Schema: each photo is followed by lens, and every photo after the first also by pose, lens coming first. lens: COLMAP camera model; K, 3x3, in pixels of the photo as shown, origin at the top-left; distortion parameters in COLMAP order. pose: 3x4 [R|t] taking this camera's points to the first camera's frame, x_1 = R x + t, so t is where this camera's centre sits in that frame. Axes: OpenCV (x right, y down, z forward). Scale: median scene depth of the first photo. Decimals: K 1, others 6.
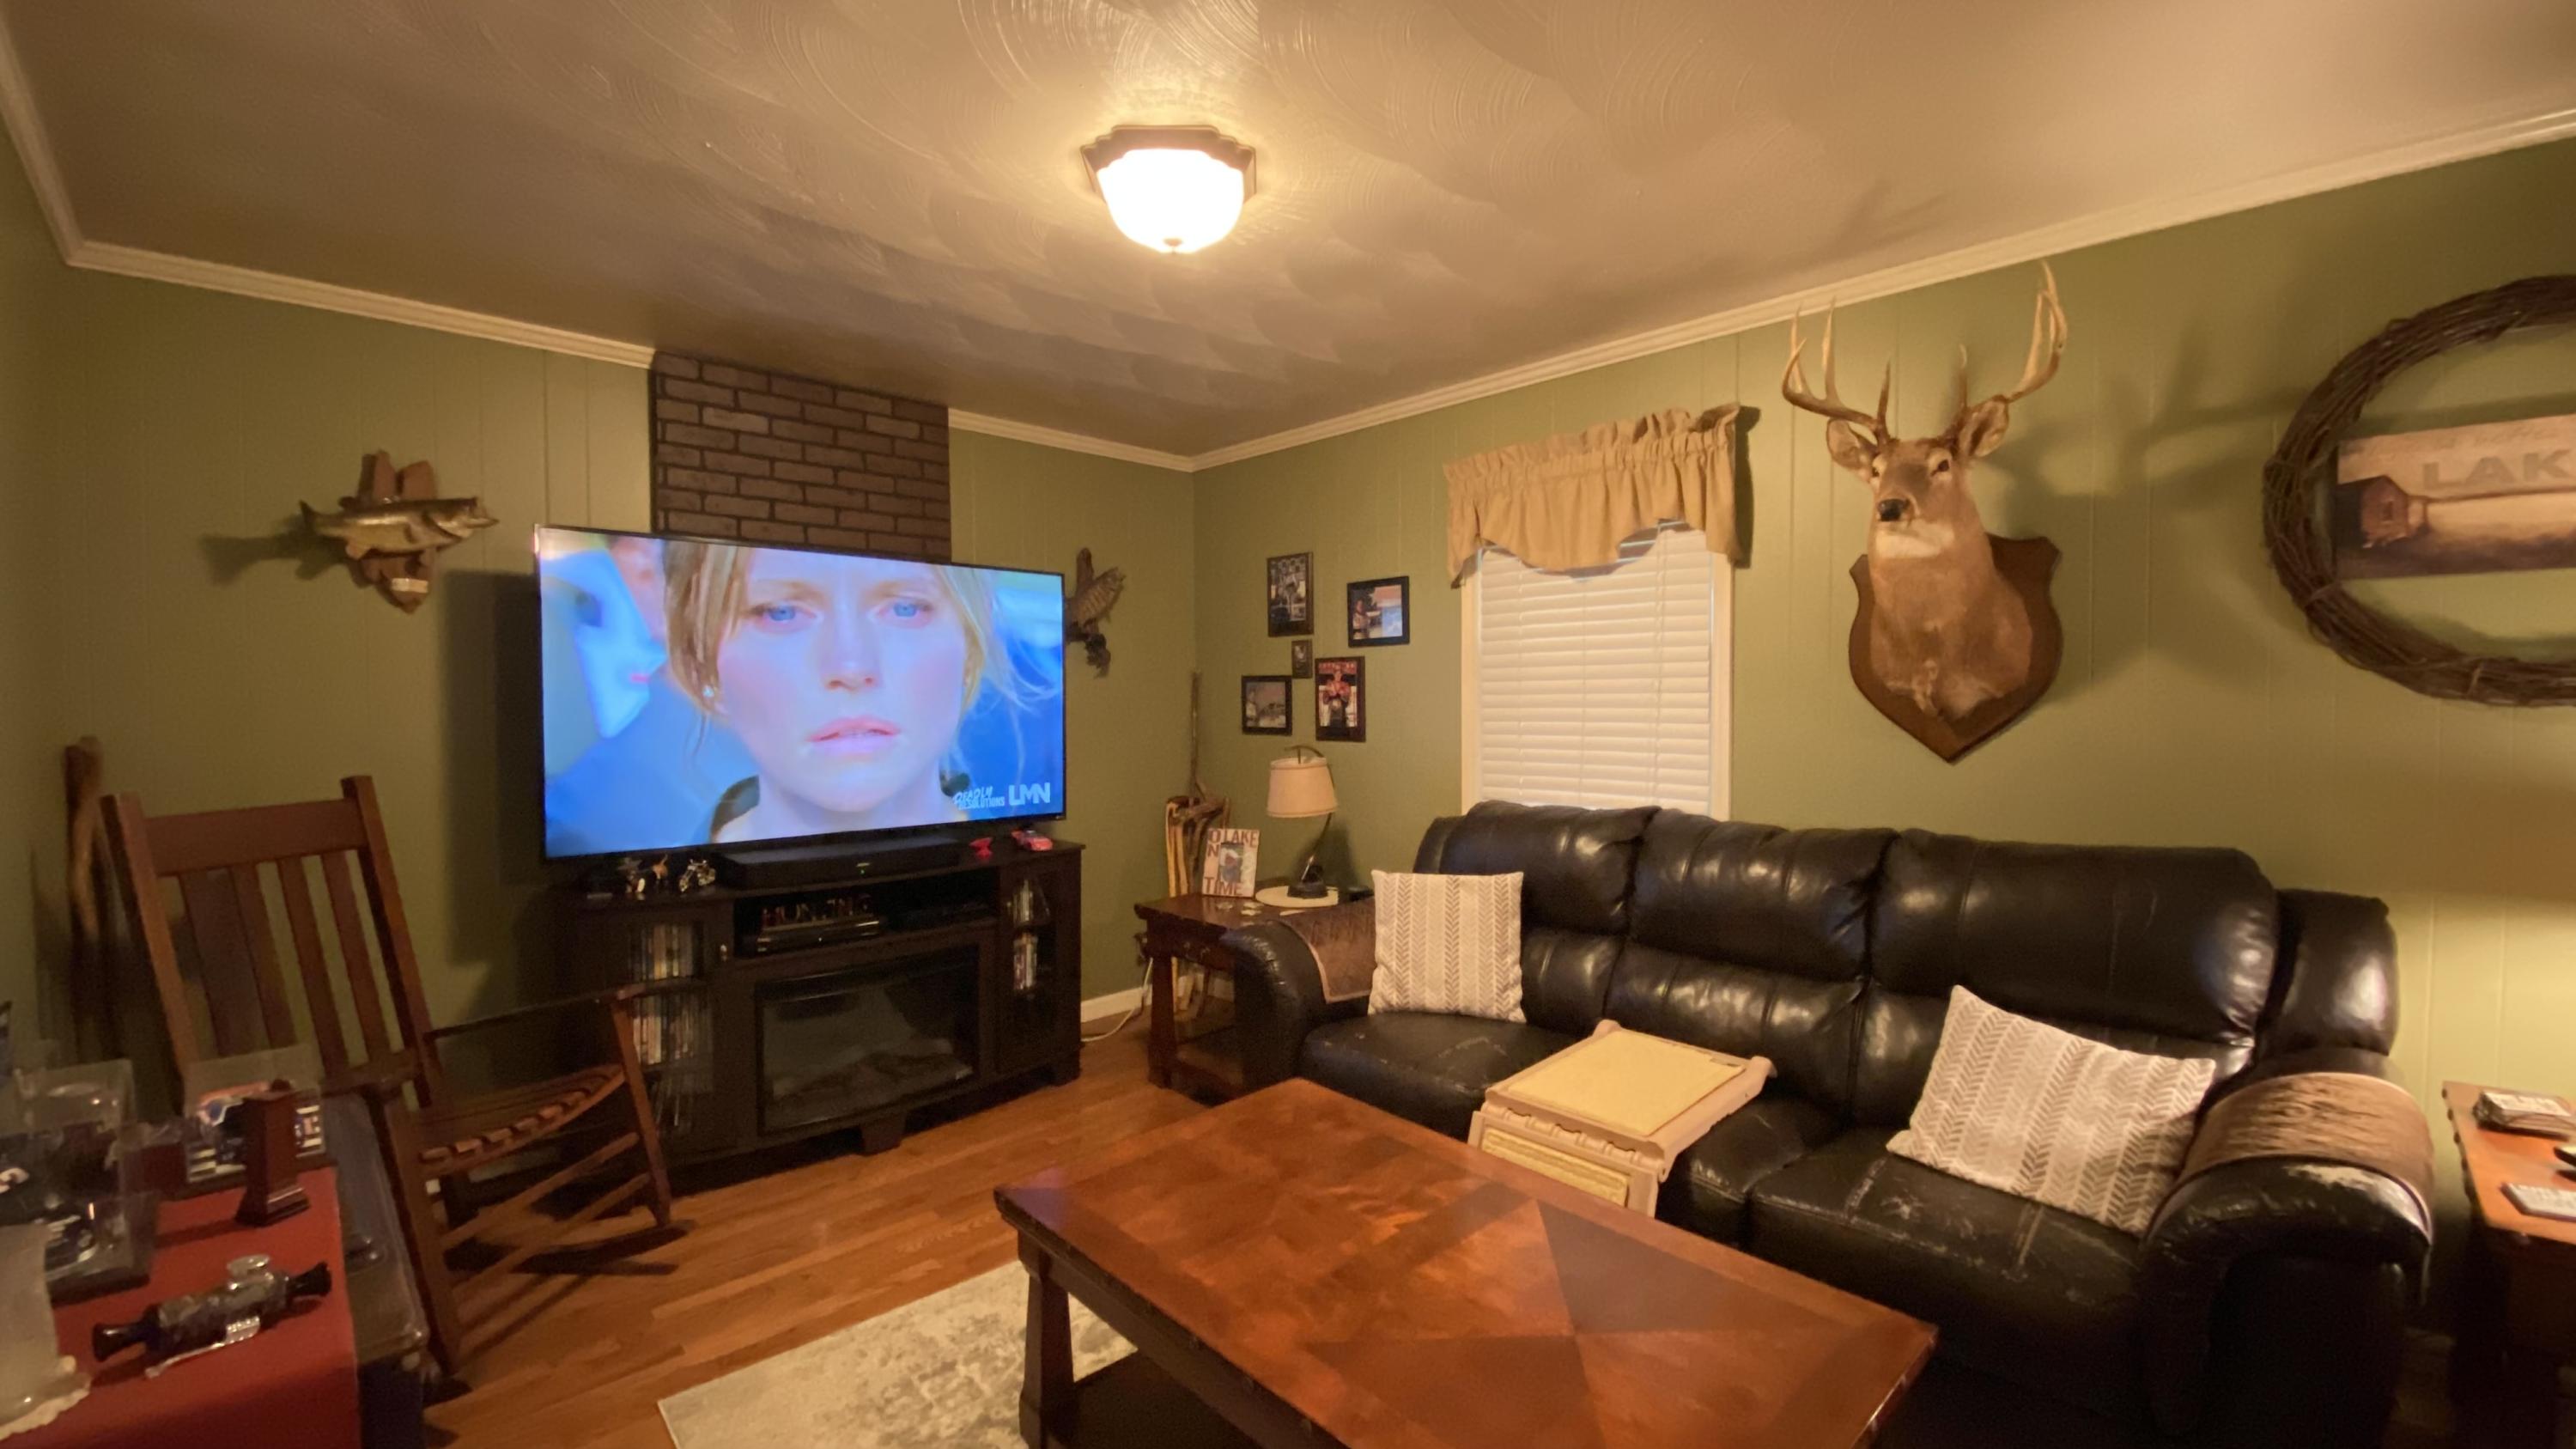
lens RADIAL K [[1003.3, 0, 1297.7], [0, 1003.3, 734.9], [0, 0, 1]] dist [-0.000252, -0.009973]
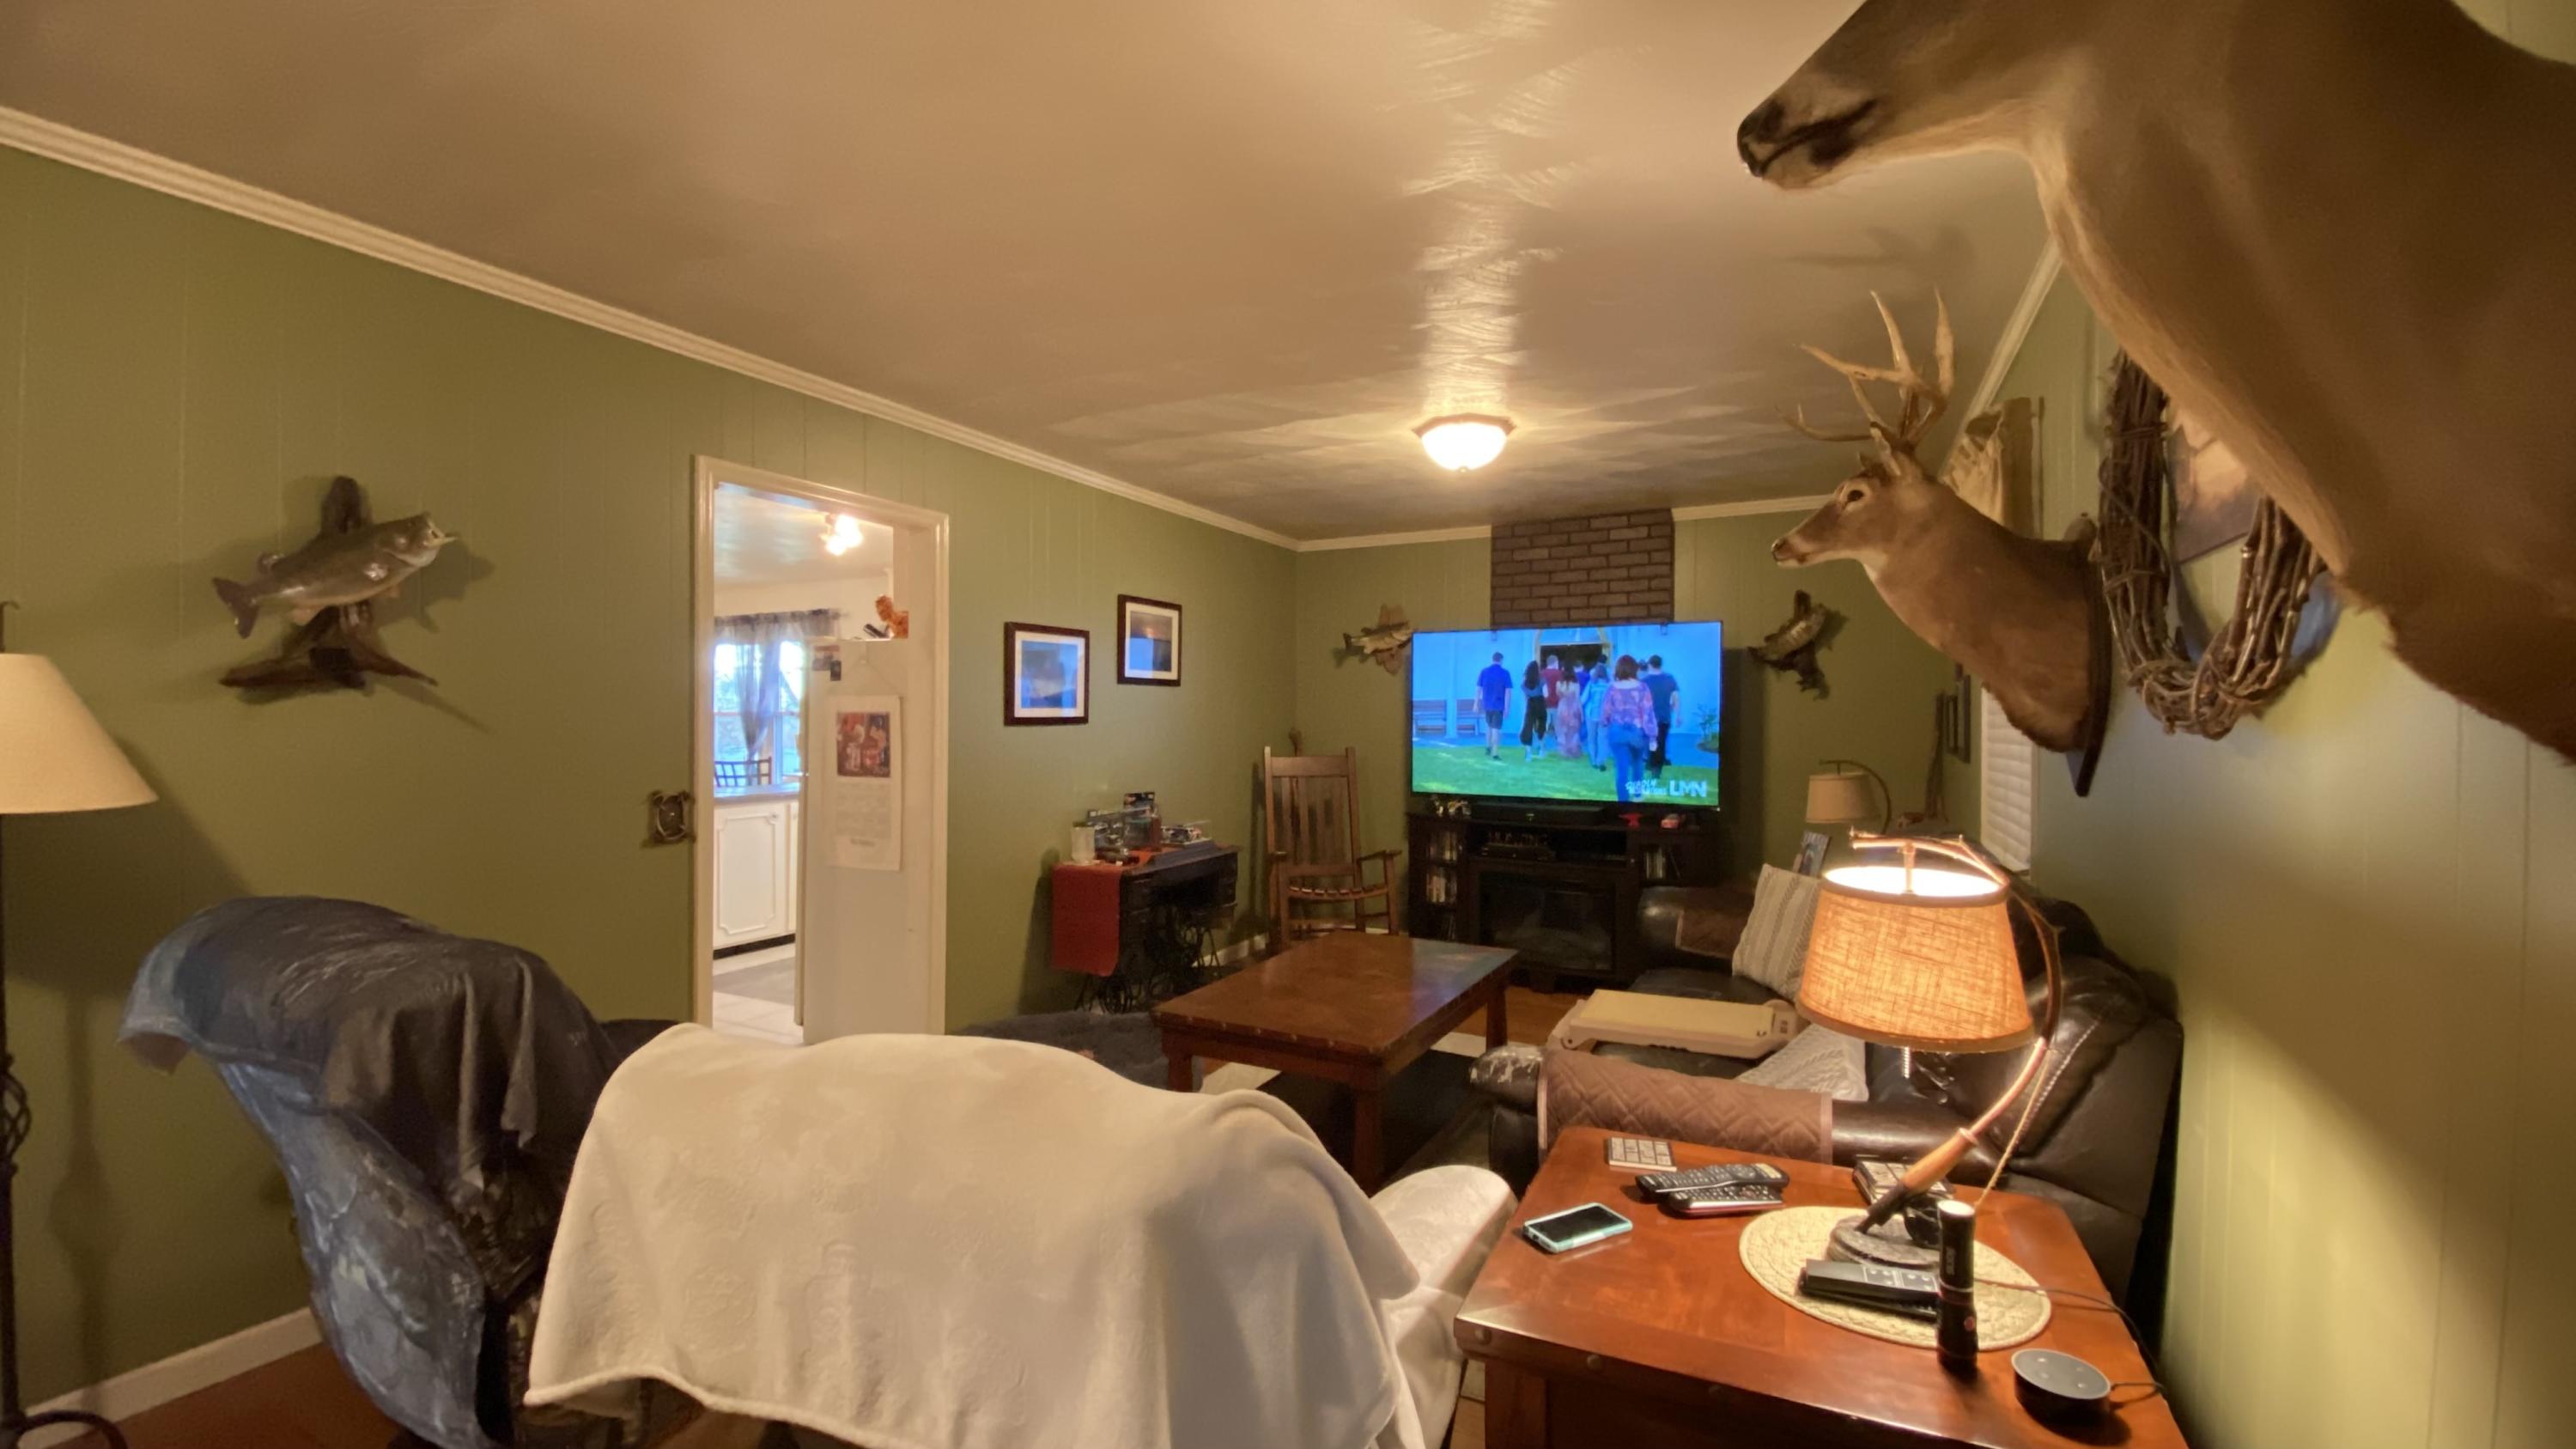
lens RADIAL K [[1003.3, 0, 1284.5], [0, 1003.3, 717.4], [0, 0, 1]] dist [-0.000252, -0.009973]
pose [[0.304880, 0.005299, -0.952376, 0.968495], [-0.040359, 0.999158, -0.007361, -0.004212], [0.951535, 0.040681, 0.304837, 0.084791]]
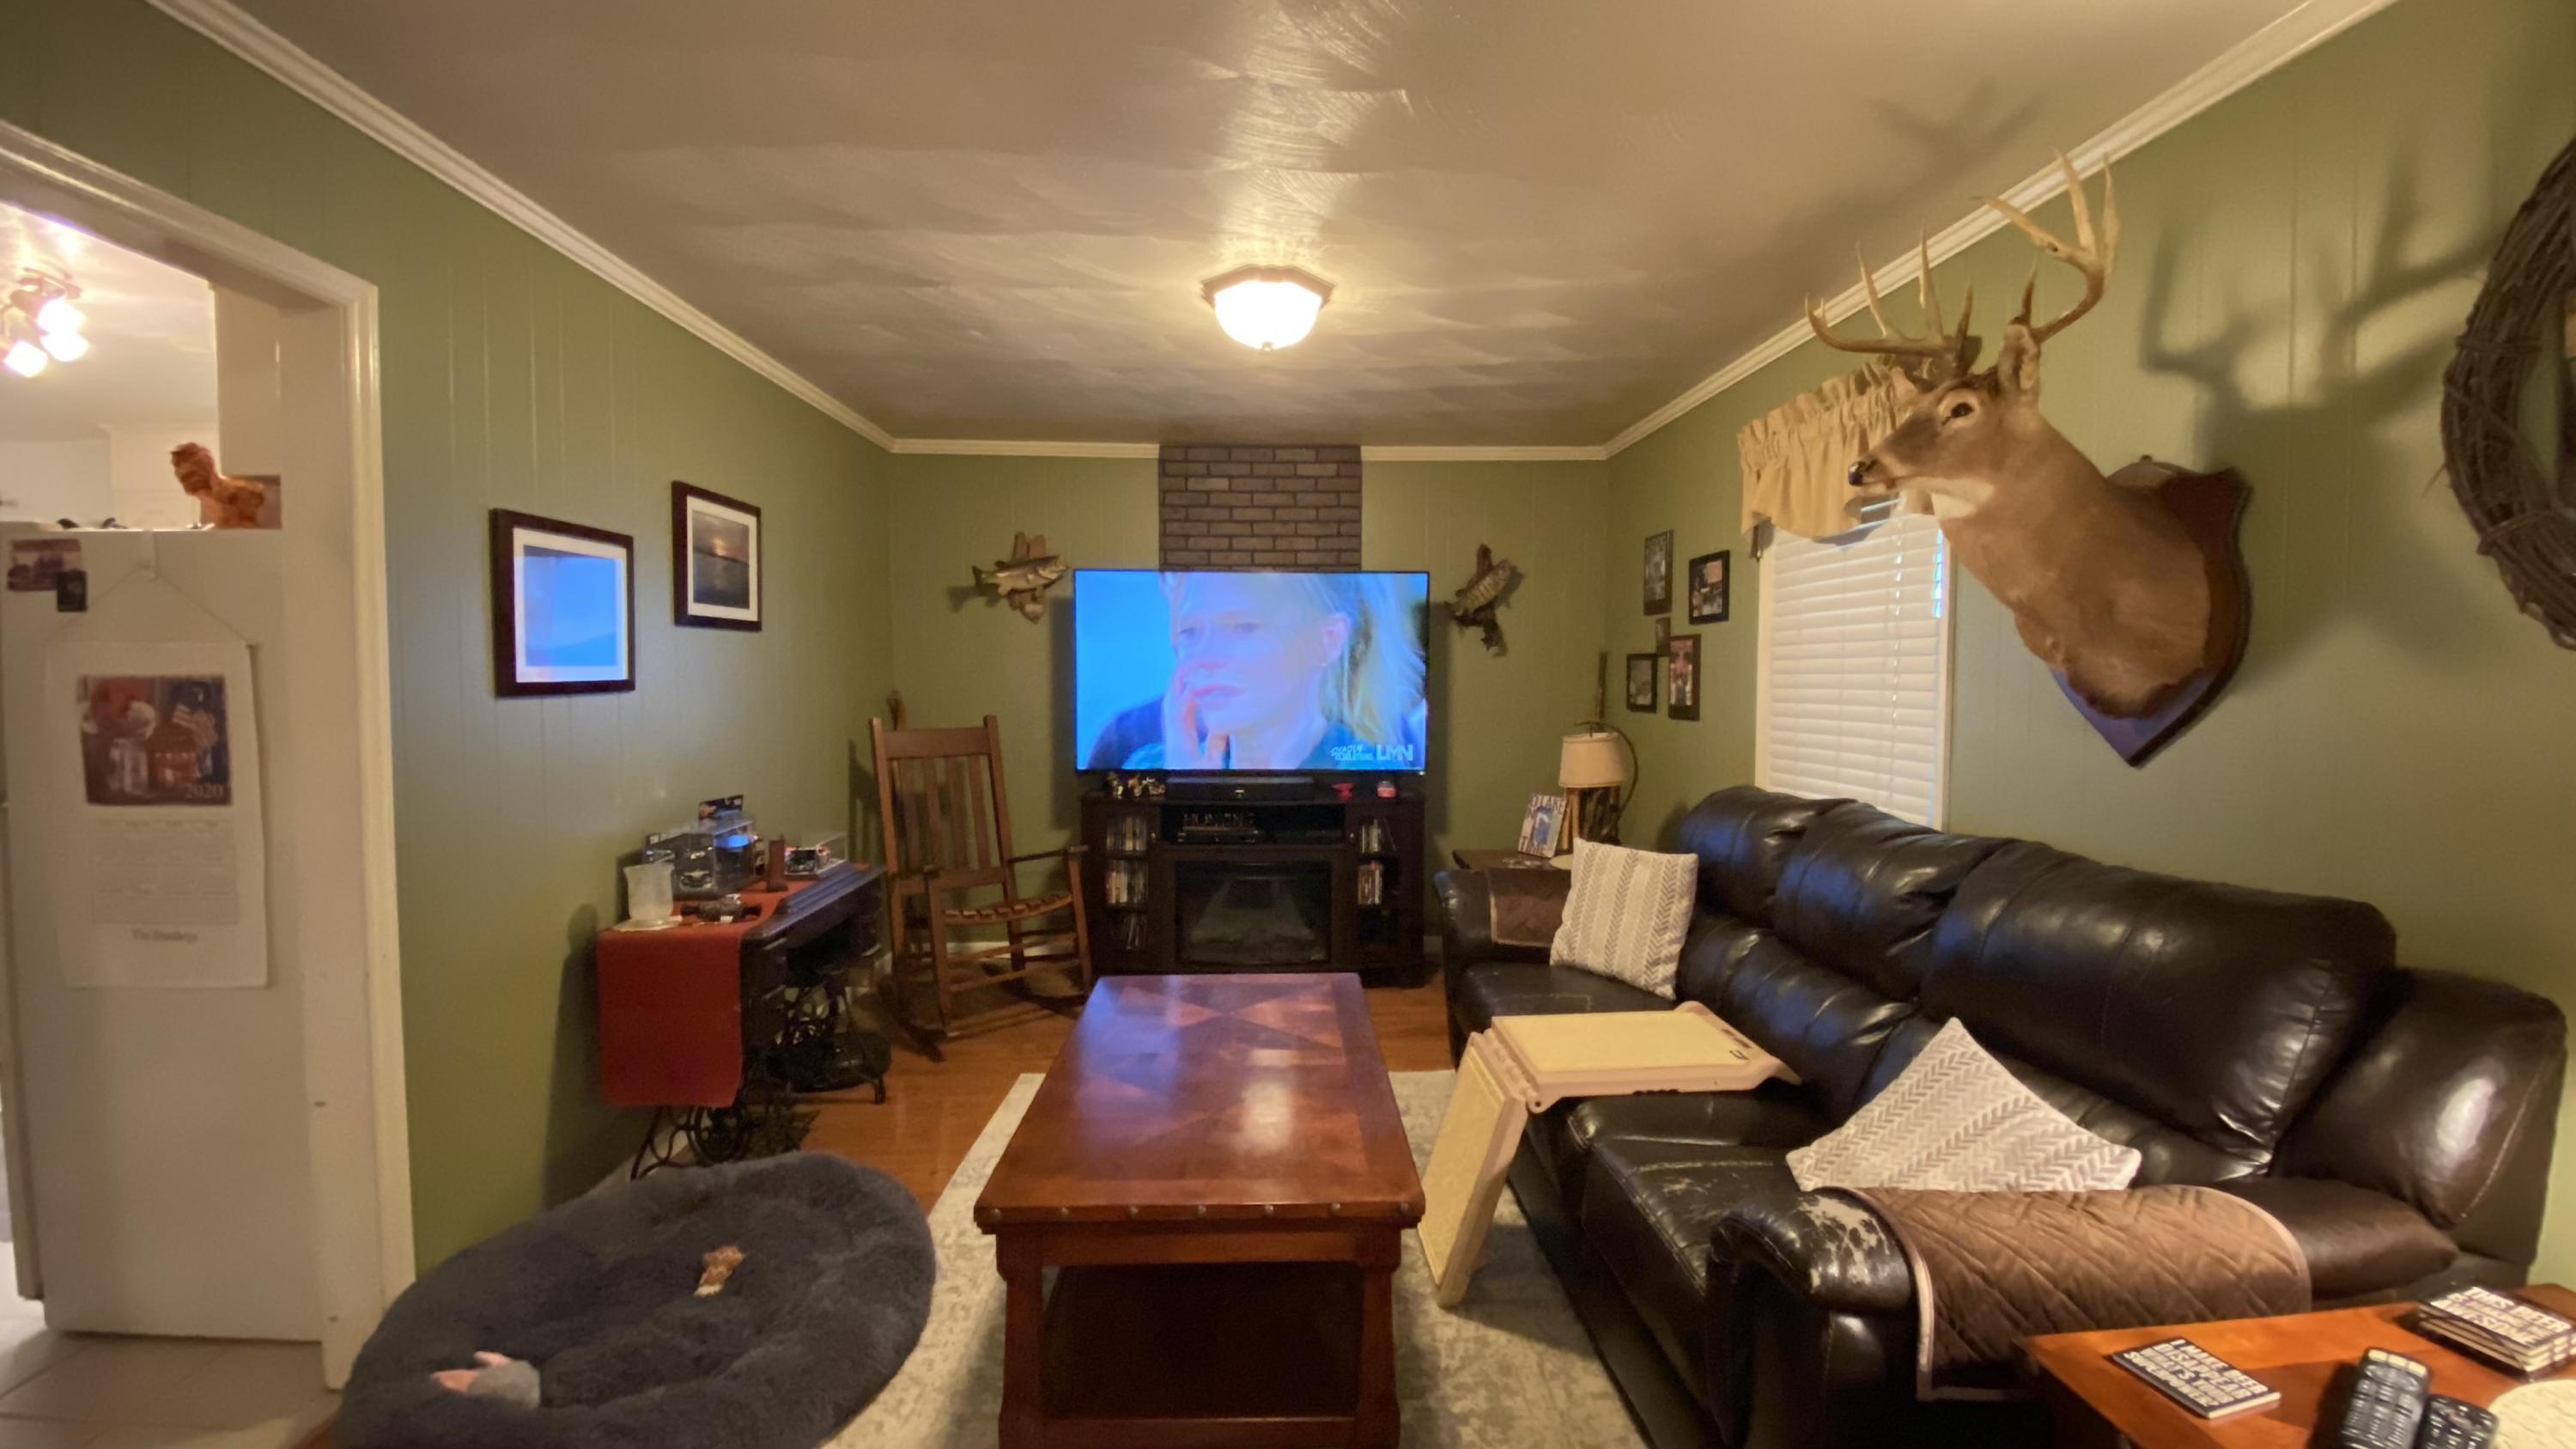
lens RADIAL K [[1003.3, 0, 1292.8], [0, 1003.3, 718.4], [0, 0, 1]] dist [-0.000252, -0.009973]
pose [[0.743921, 0.035046, -0.667348, 0.531142], [-0.029202, 0.999375, 0.019930, -0.004324], [0.667630, 0.004662, 0.744479, -0.007221]]
